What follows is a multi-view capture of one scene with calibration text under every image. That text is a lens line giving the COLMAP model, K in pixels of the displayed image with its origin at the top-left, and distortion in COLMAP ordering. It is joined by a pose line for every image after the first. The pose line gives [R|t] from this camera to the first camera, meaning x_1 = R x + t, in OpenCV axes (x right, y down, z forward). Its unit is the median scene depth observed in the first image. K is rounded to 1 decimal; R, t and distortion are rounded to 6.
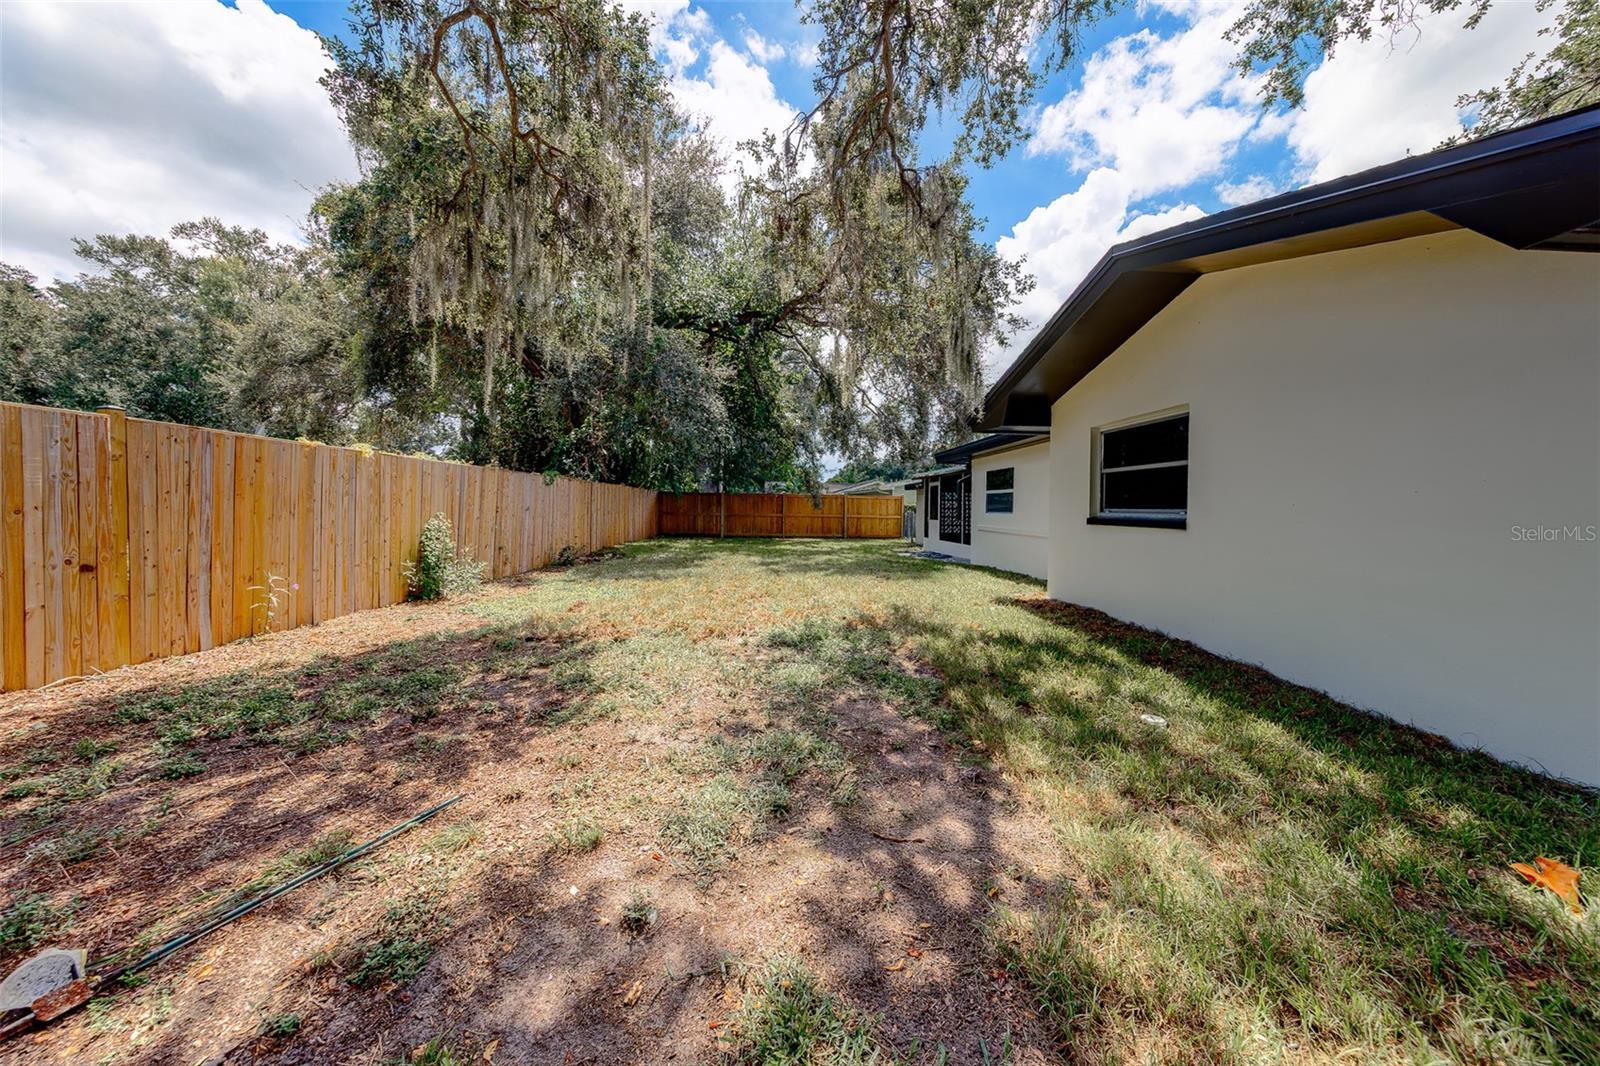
lens RADIAL K [[529.8, 0, 814.0], [0, 529.8, 517.2], [0, 0, 1]] dist [0.001198, 0.000021]
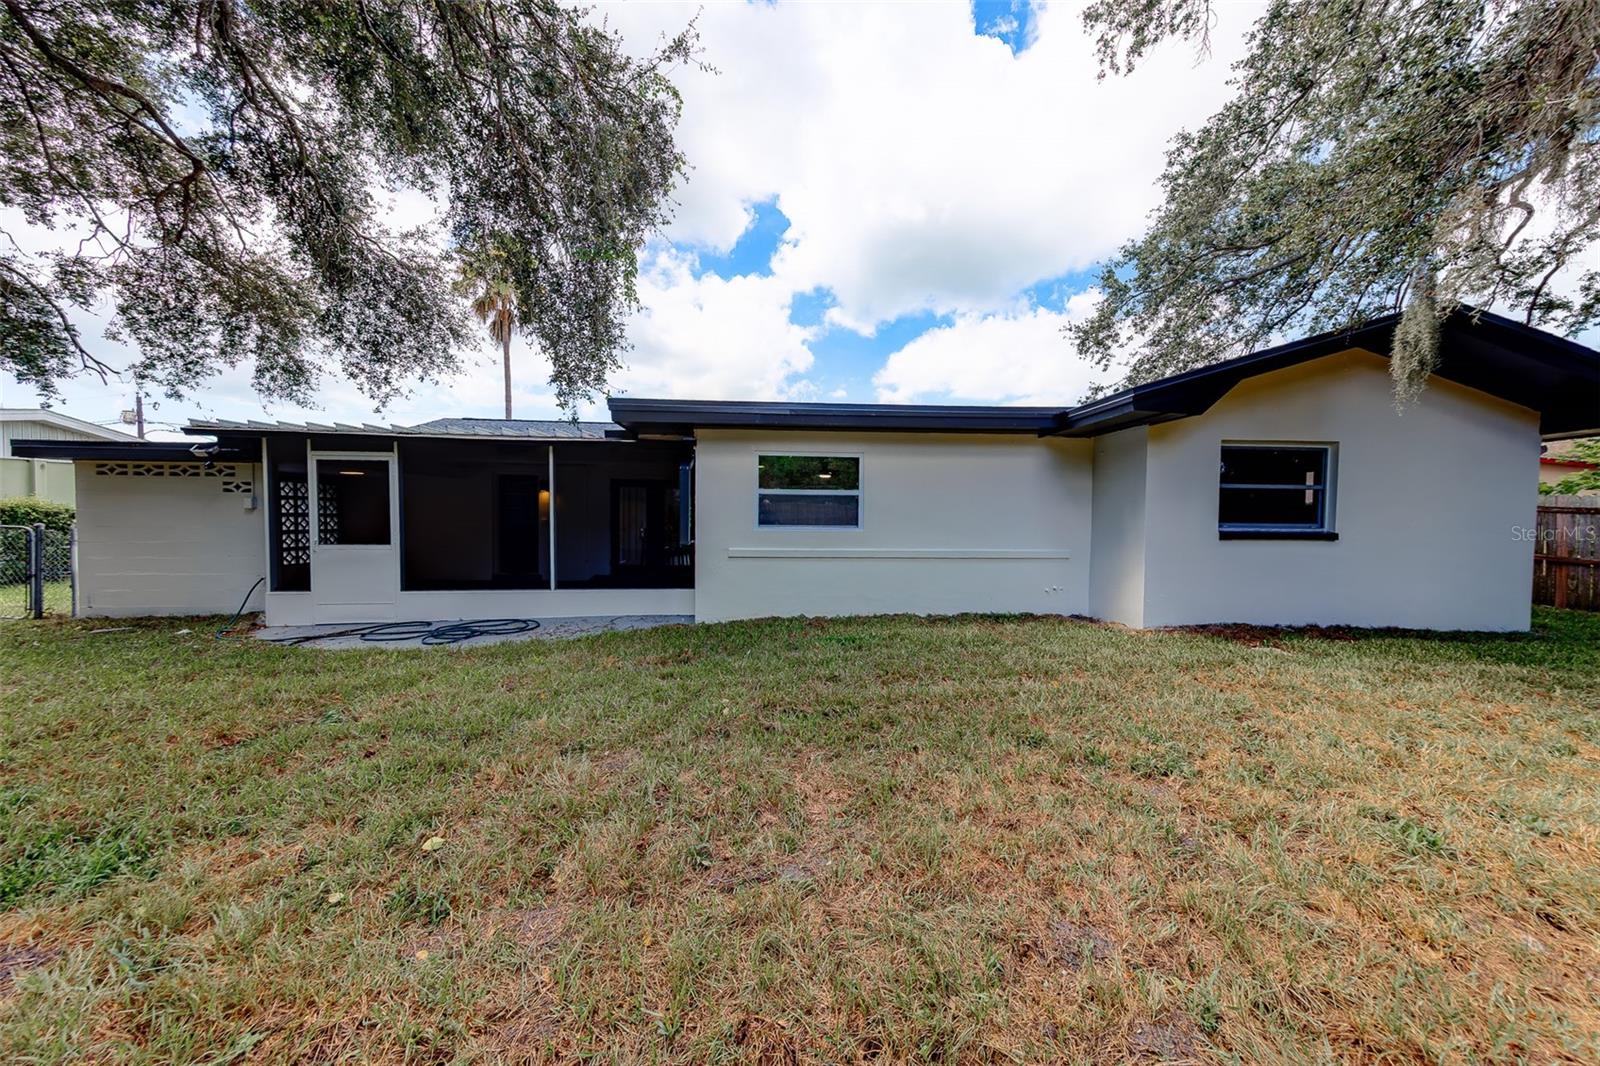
lens RADIAL K [[505.1, 0, 800.0], [0, 505.1, 533.0], [0, 0, 1]] dist [0.001350, 0.000046]
pose [[0.019756, -0.043130, 0.998874, -0.352092], [0.010582, 0.999022, 0.042927, -0.040063], [-0.999749, 0.009722, 0.020193, 1.498010]]
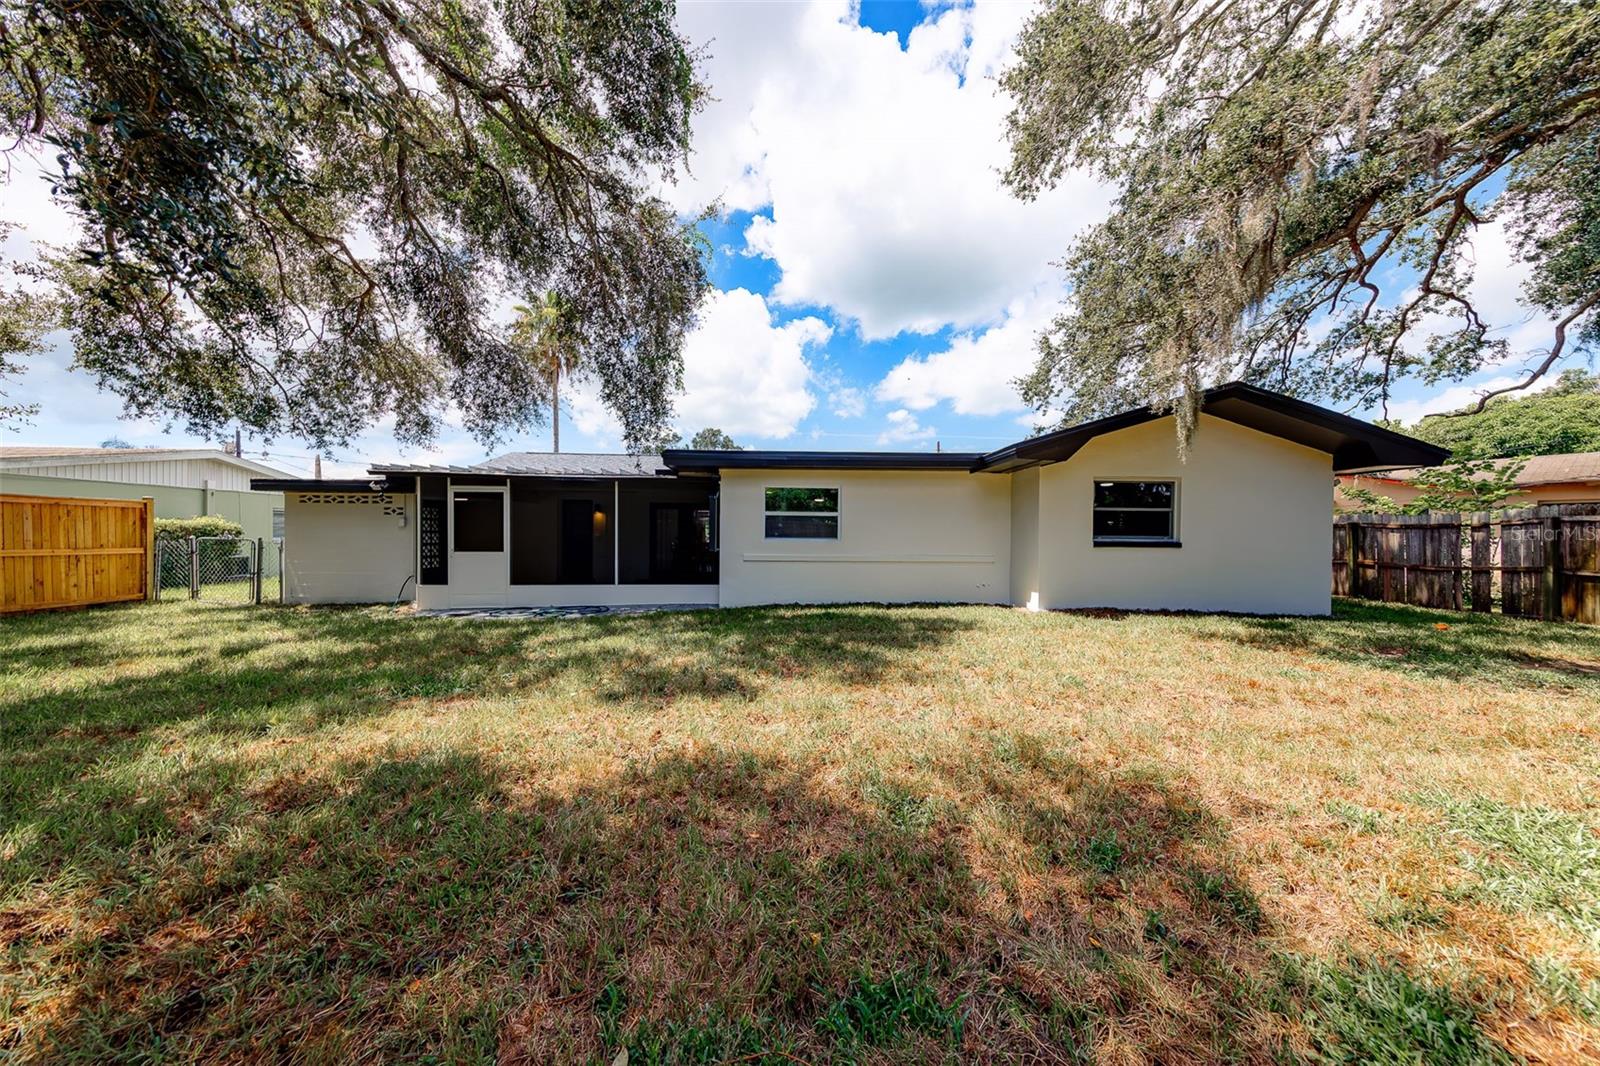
lens RADIAL K [[501.6, 0, 798.0], [0, 501.6, 539.6], [0, 0, 1]] dist [0.001196, 0.000130]
pose [[0.050702, -0.021568, 0.998481, -0.678979], [0.011310, 0.999715, 0.021020, -0.036695], [-0.998650, 0.010227, 0.050931, 1.446381]]
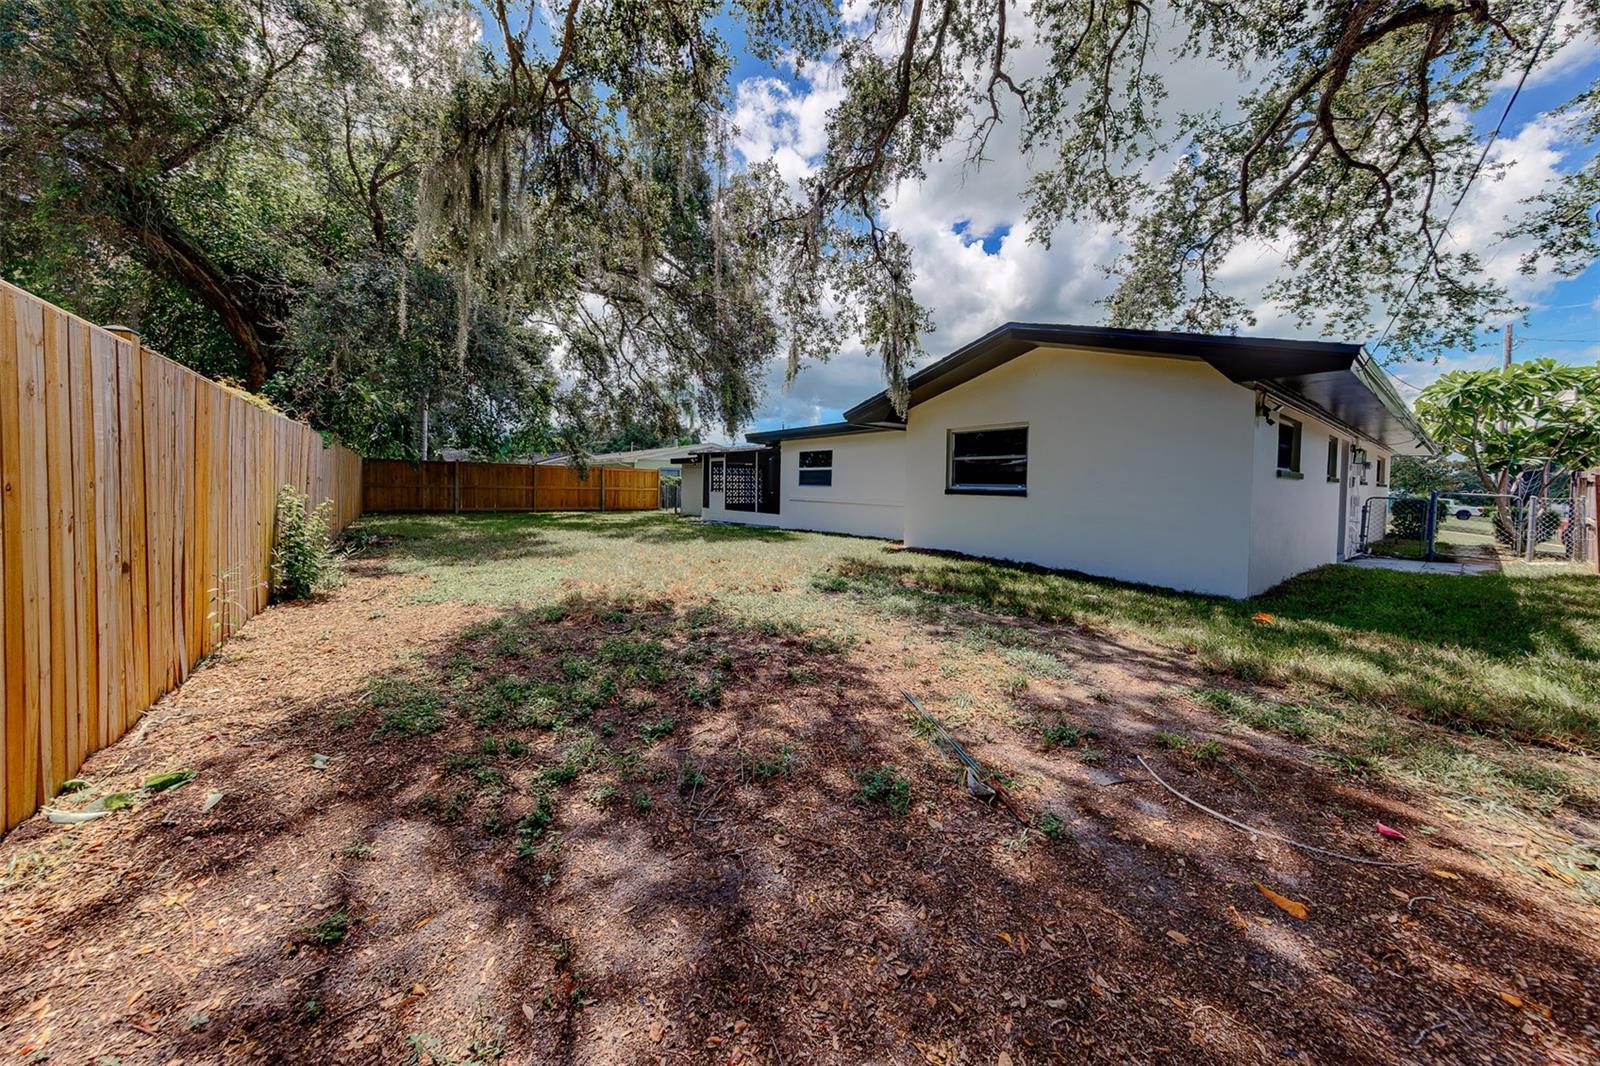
lens RADIAL K [[524.9, 0, 774.0], [0, 524.9, 494.5], [0, 0, 1]] dist [0.001806, 0.000137]
pose [[0.855351, -0.006379, 0.518010, -0.553826], [0.001485, 0.999950, 0.009862, -0.000573], [-0.518047, -0.007666, 0.855318, -0.003086]]
